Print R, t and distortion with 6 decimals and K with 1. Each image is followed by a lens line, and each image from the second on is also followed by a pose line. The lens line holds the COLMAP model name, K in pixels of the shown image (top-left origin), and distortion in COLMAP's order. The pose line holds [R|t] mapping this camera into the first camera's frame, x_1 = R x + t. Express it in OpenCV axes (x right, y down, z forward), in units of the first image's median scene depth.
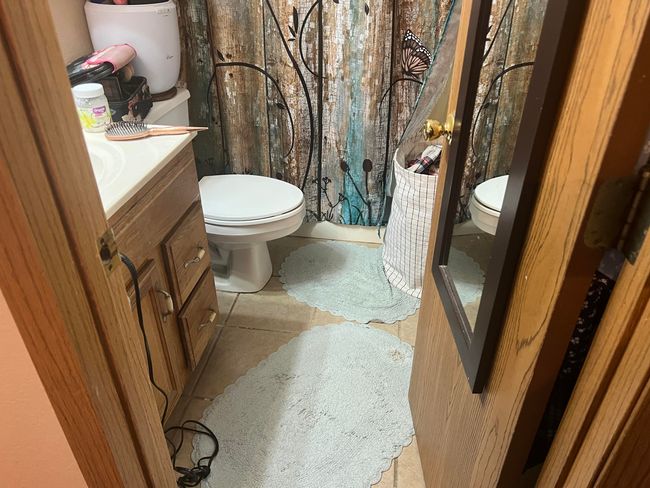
lens RADIAL K [[490.8, 0, 325.4], [0, 490.8, 245.0], [0, 0, 1]] dist [0.049094, -0.057539]
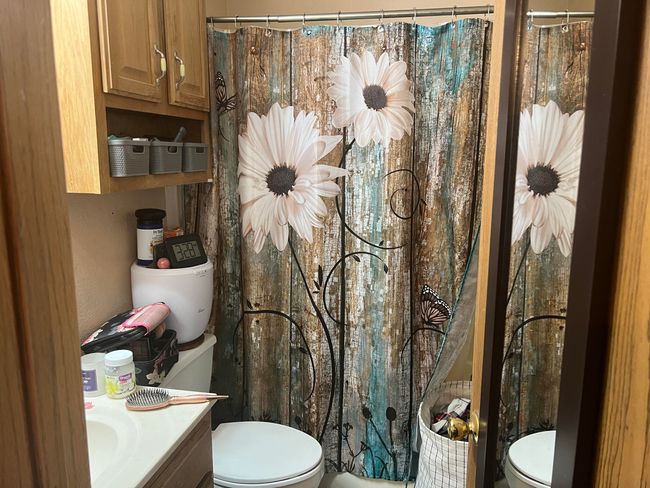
lens RADIAL K [[490.8, 0, 320.5], [0, 490.8, 240.1], [0, 0, 1]] dist [0.049094, -0.057539]
pose [[0.998141, 0.009662, -0.060180, 0.004130], [-0.032433, 0.920166, -0.390184, -0.100497], [0.051606, 0.391410, 0.918768, -0.020555]]
